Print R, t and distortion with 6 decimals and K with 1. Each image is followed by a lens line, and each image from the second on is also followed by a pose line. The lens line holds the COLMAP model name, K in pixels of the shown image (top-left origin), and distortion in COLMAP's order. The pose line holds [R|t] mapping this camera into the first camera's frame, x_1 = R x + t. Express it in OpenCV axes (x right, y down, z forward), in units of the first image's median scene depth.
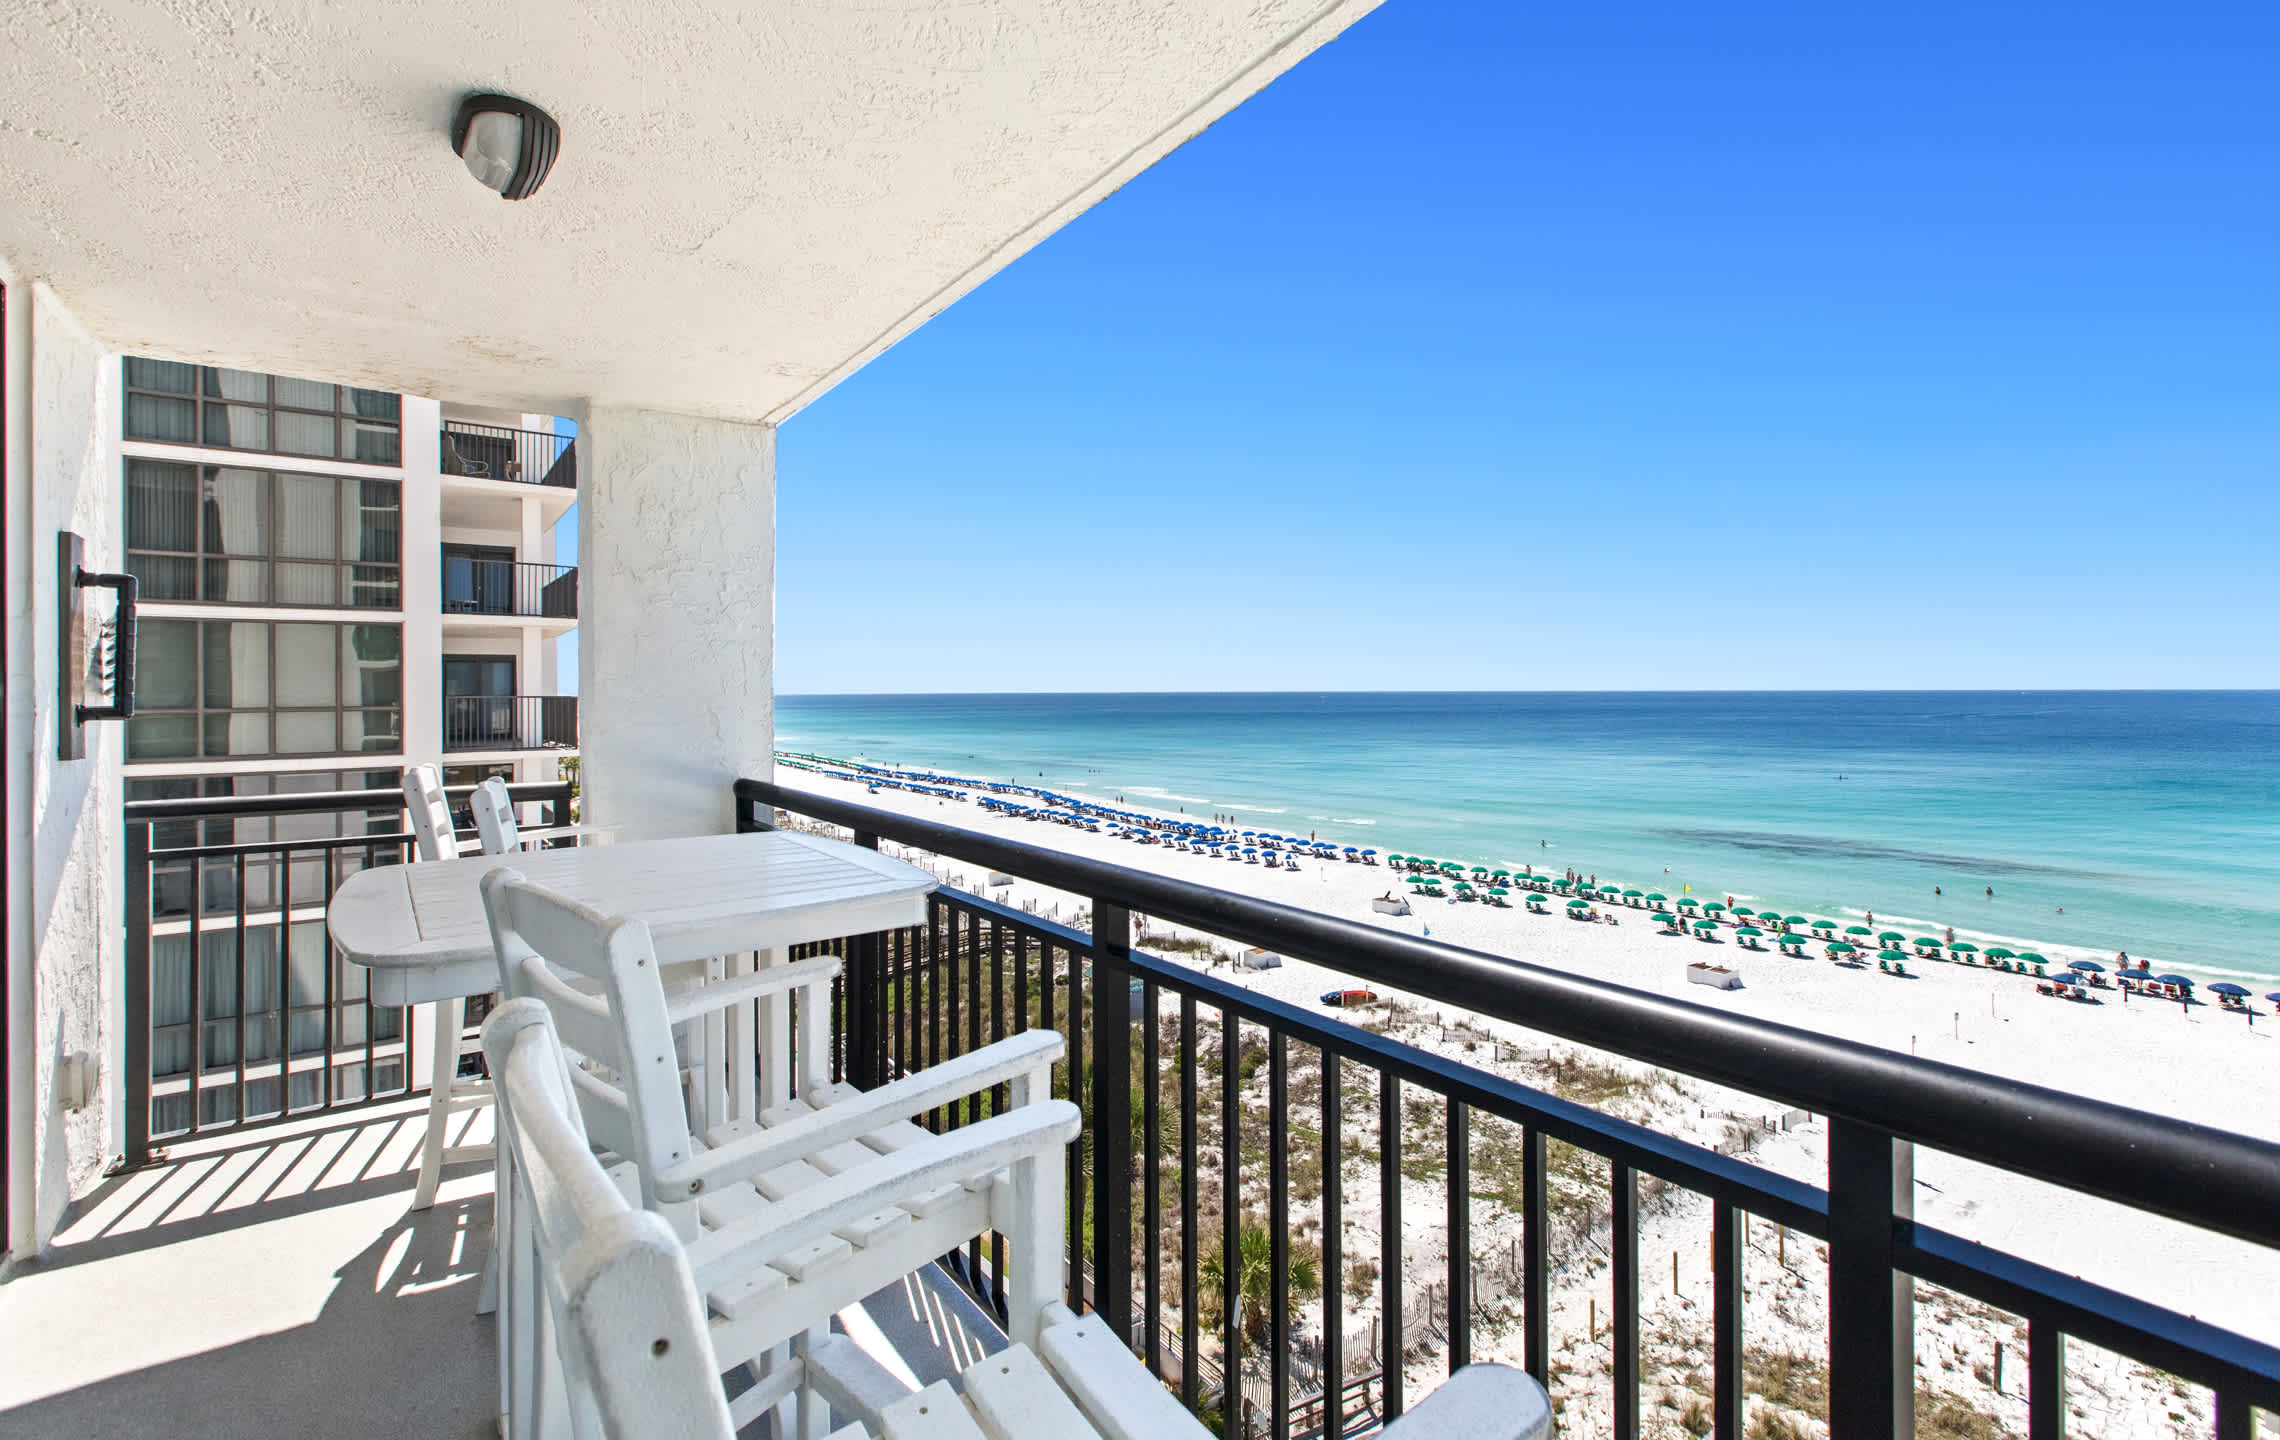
lens RADIAL K [[1063.4, 0, 1140.0], [0, 1063.4, 720.0], [0, 0, 1]] dist [0.013124, 0.010034]
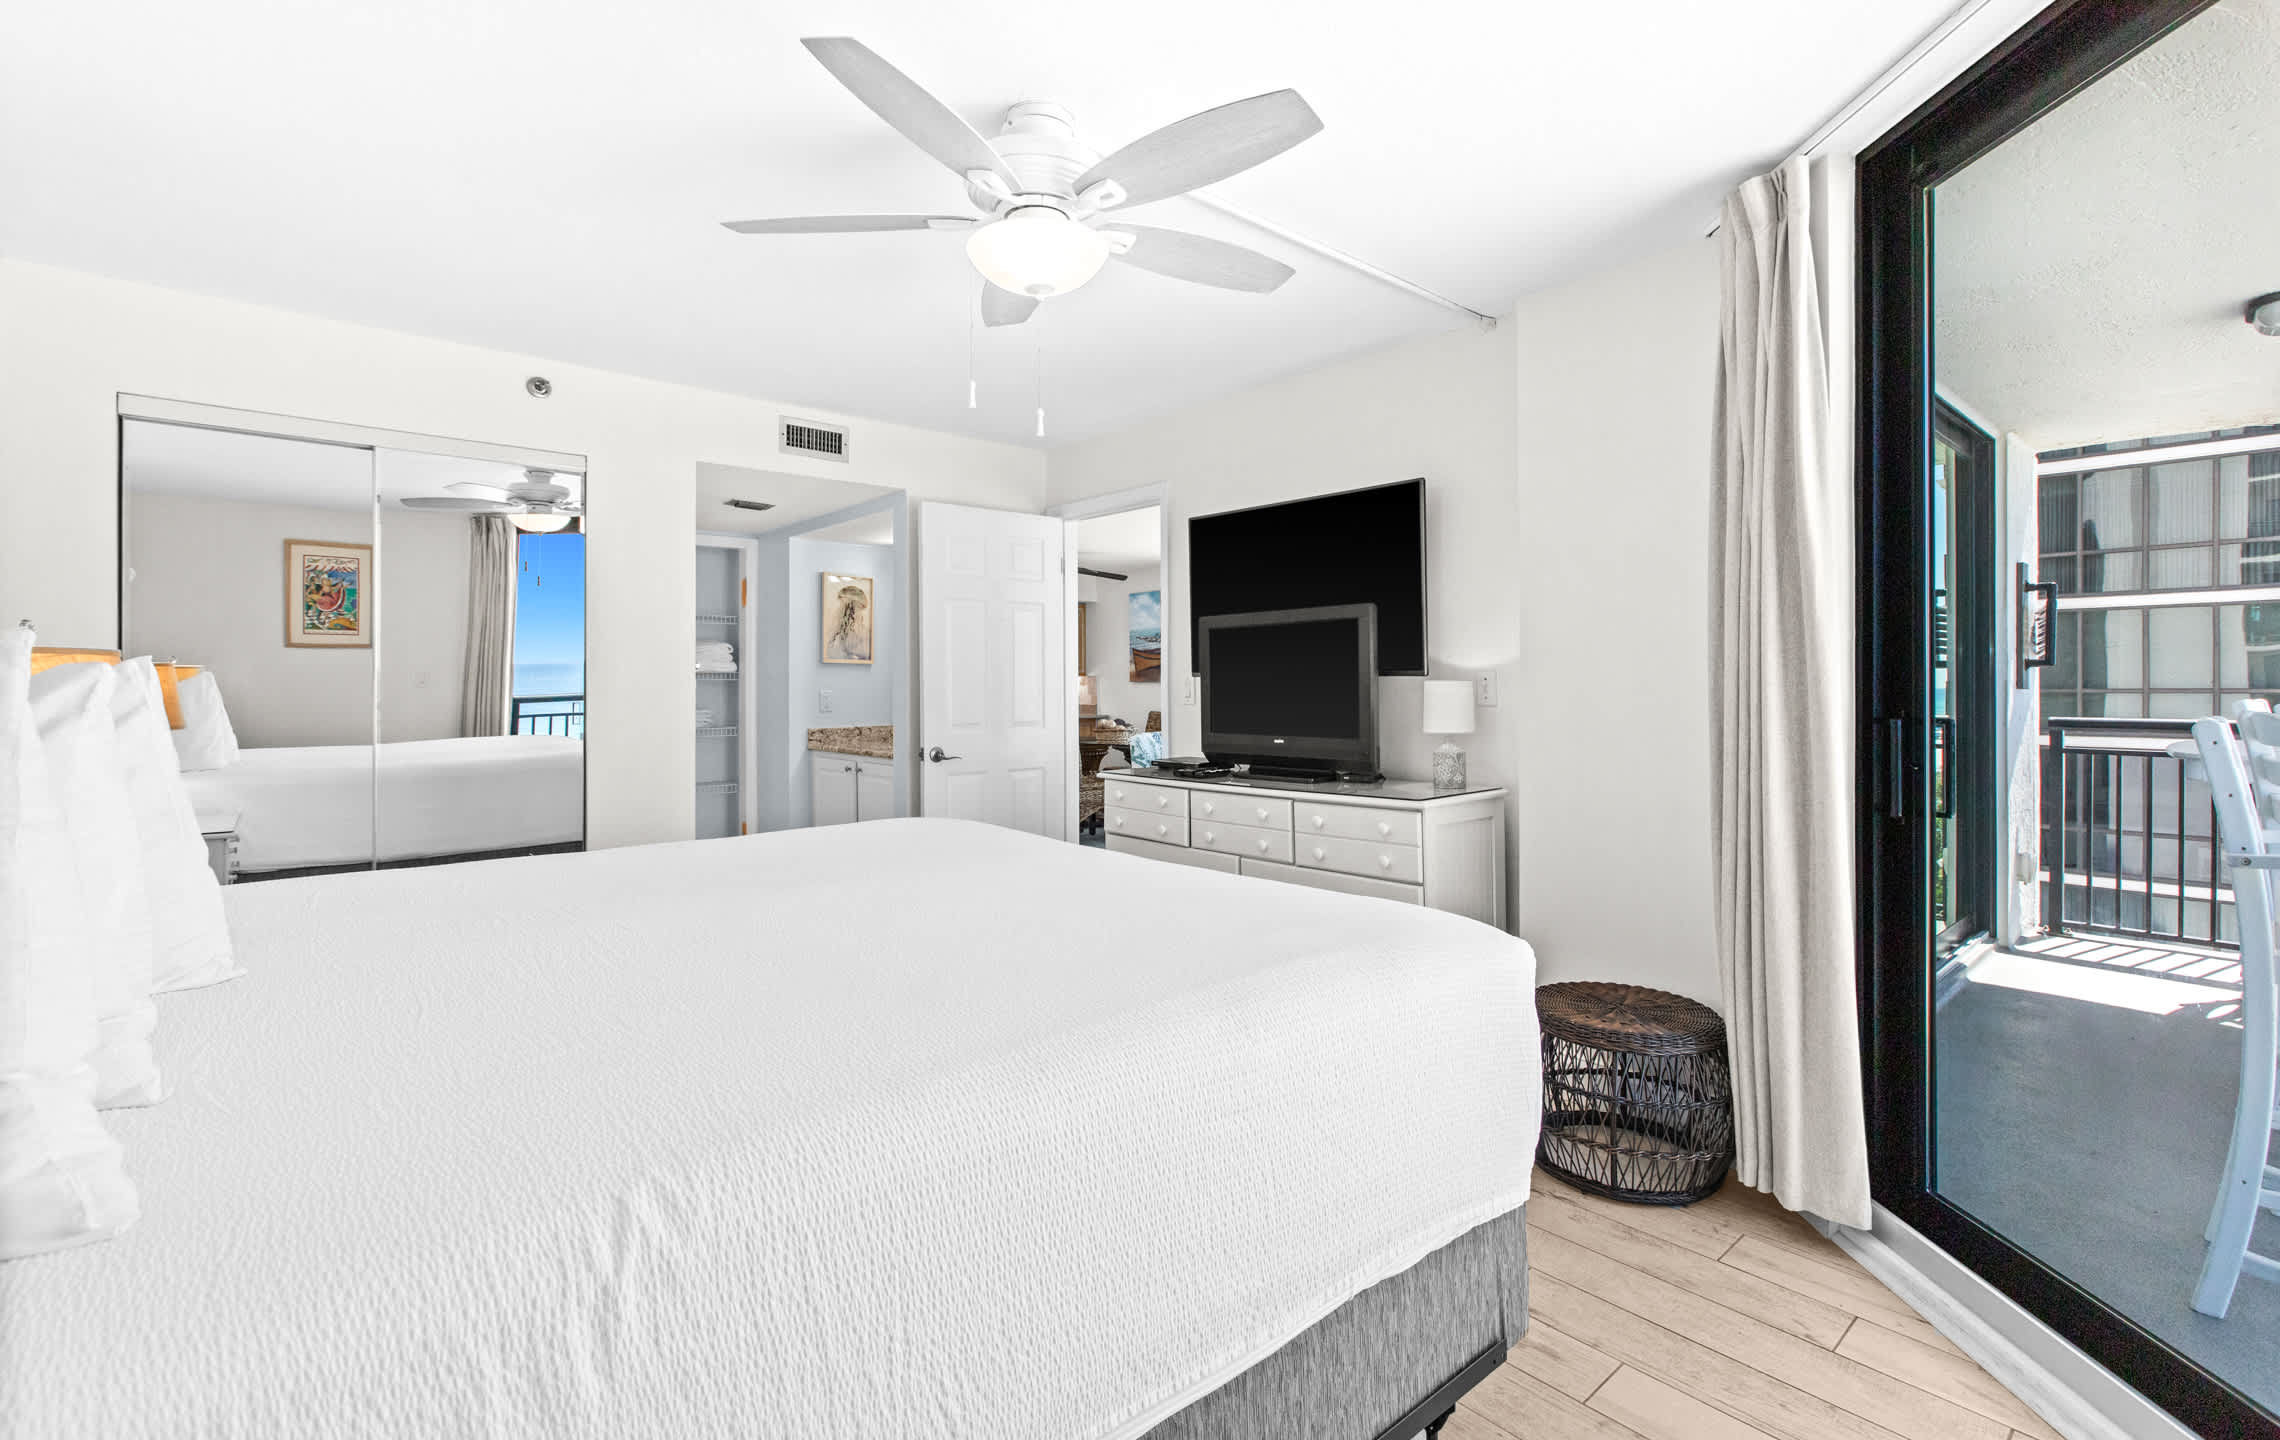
lens RADIAL K [[1013.6, 0, 1149.4], [0, 1013.6, 679.7], [0, 0, 1]] dist [0.000099, -0.000917]
pose [[0.113757, -0.012240, -0.993433, 0.488056], [-0.015800, 0.999775, -0.014127, 0.062614], [0.993383, 0.017303, 0.113538, -0.587222]]
